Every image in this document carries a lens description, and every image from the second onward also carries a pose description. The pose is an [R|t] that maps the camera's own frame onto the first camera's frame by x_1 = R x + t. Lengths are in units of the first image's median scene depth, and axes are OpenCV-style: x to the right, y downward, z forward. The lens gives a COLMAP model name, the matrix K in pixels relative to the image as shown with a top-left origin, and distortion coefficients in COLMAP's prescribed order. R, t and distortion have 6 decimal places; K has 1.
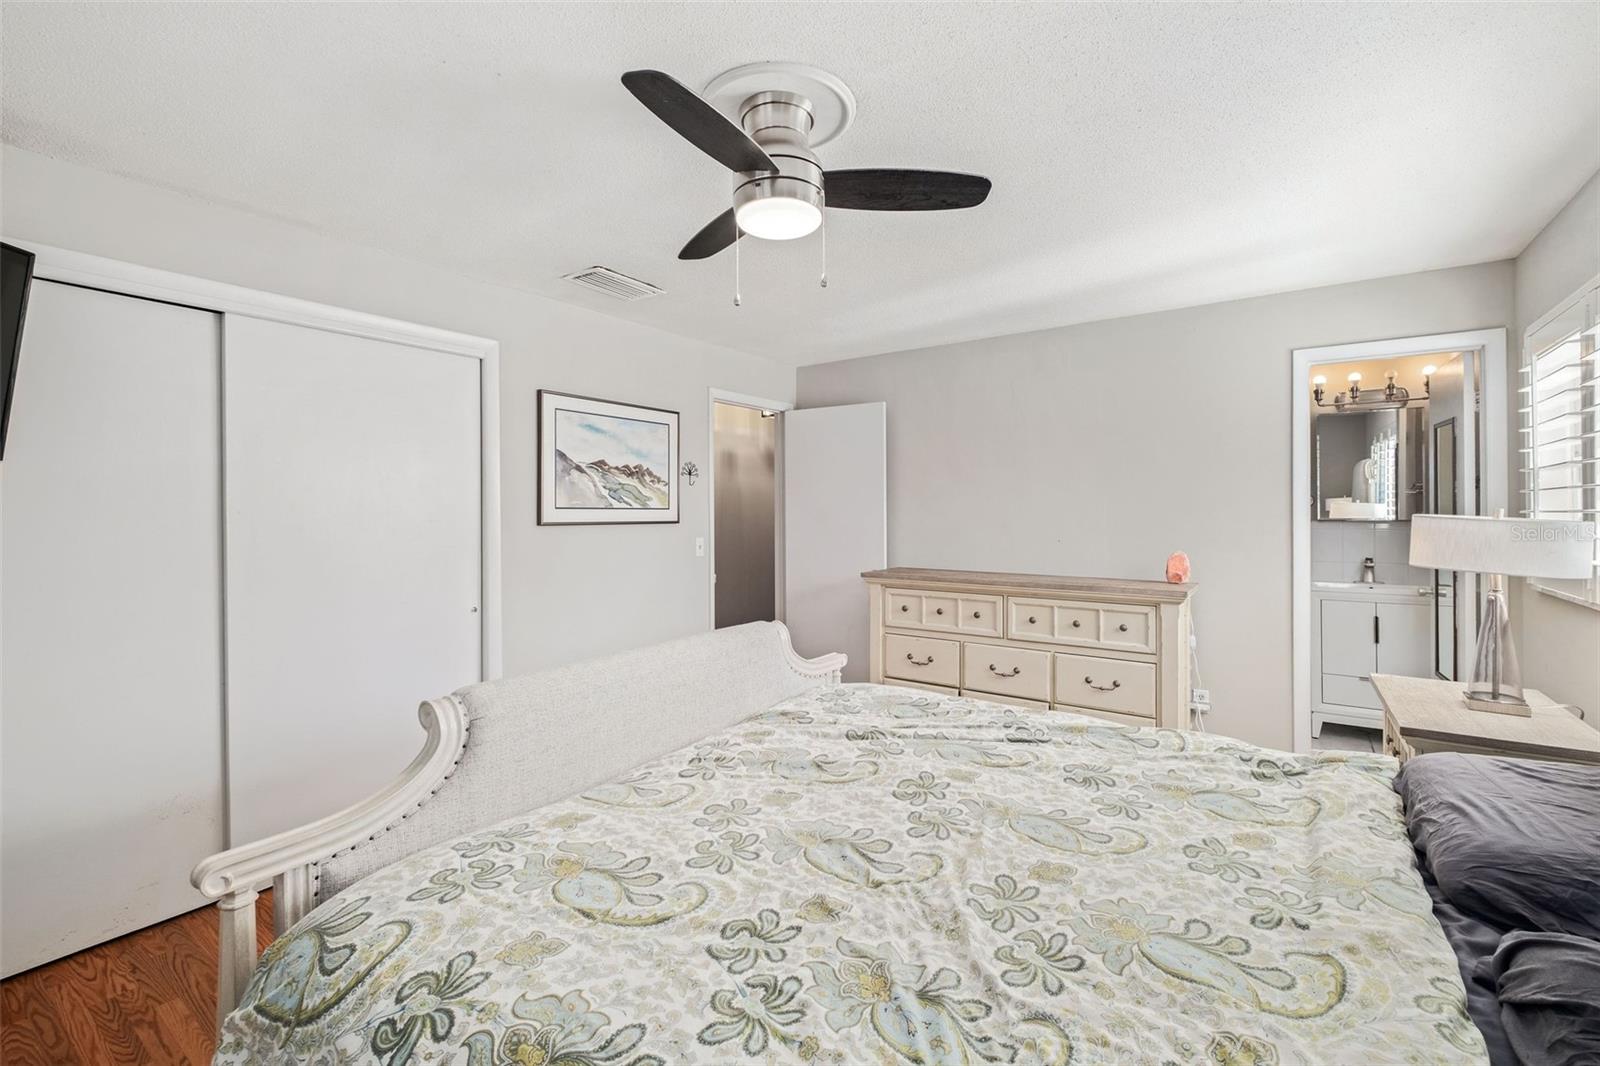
lens RADIAL K [[695.7, 0, 793.9], [0, 695.7, 518.3], [0, 0, 1]] dist [-0.000440, -0.000240]
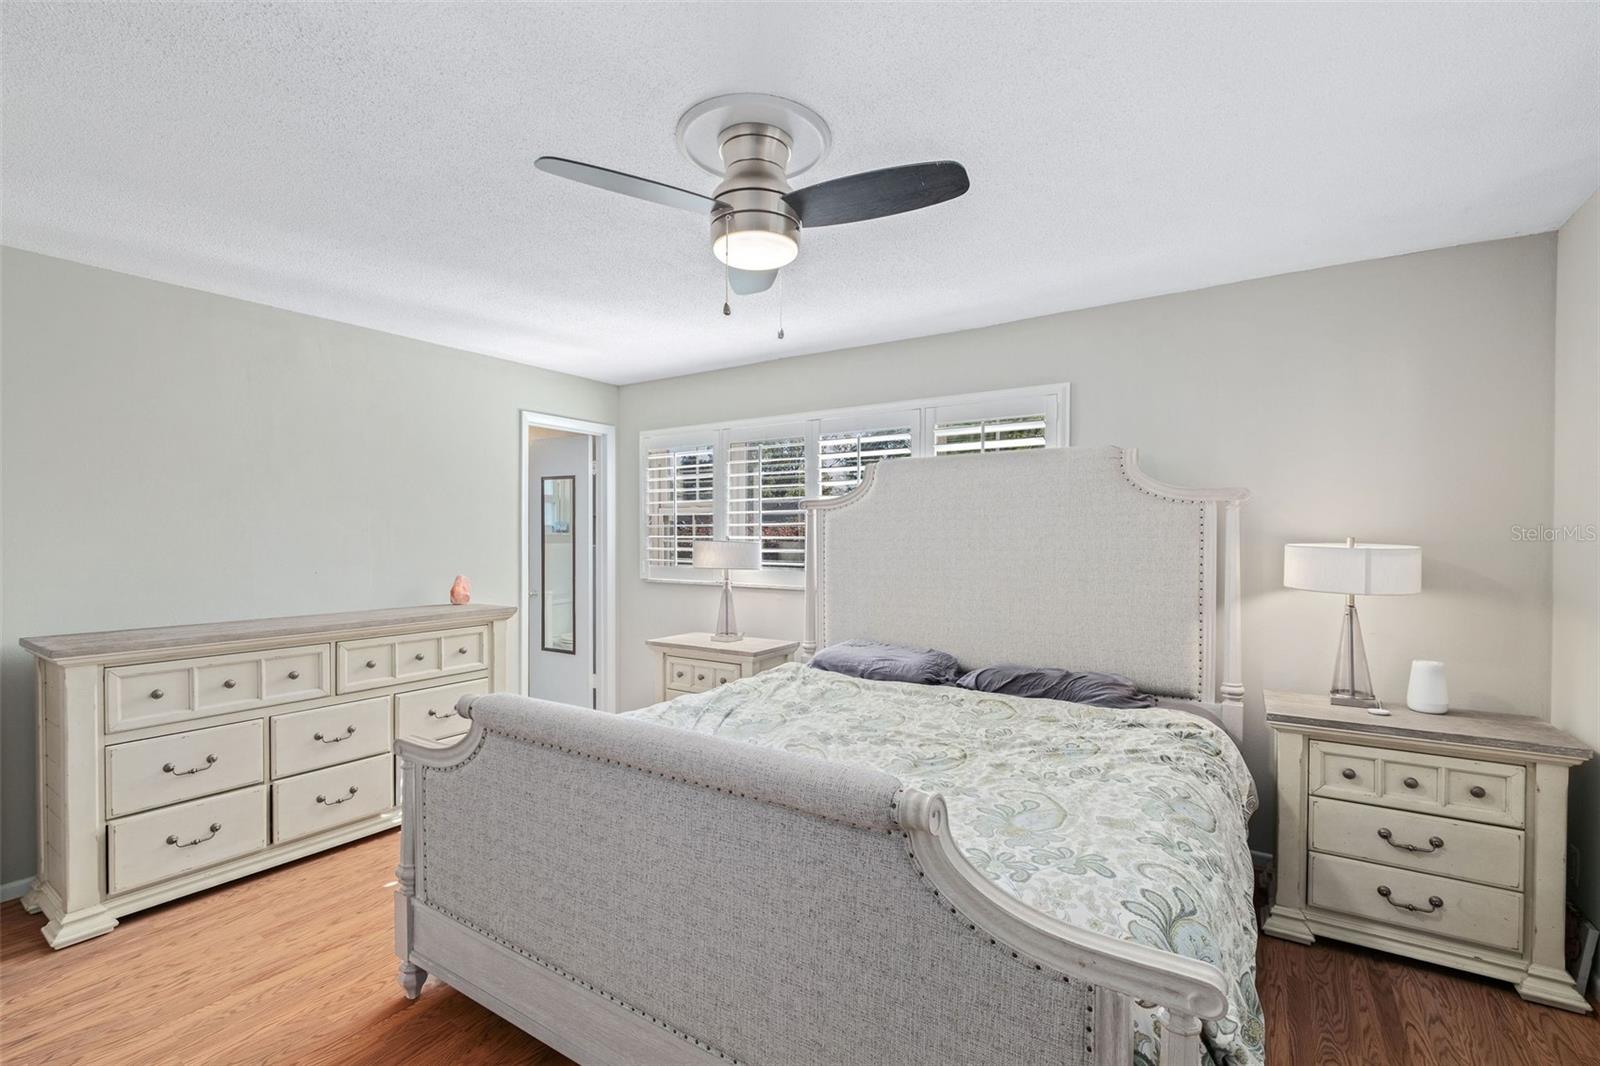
lens RADIAL K [[706.8, 0, 800.5], [0, 706.8, 537.9], [0, 0, 1]] dist [0.000317, -0.000319]
pose [[-0.039802, -0.000178, 0.999208, -1.344625], [0.009223, 0.999957, 0.000545, -0.012501], [-0.999165, 0.009238, -0.039799, 1.232728]]
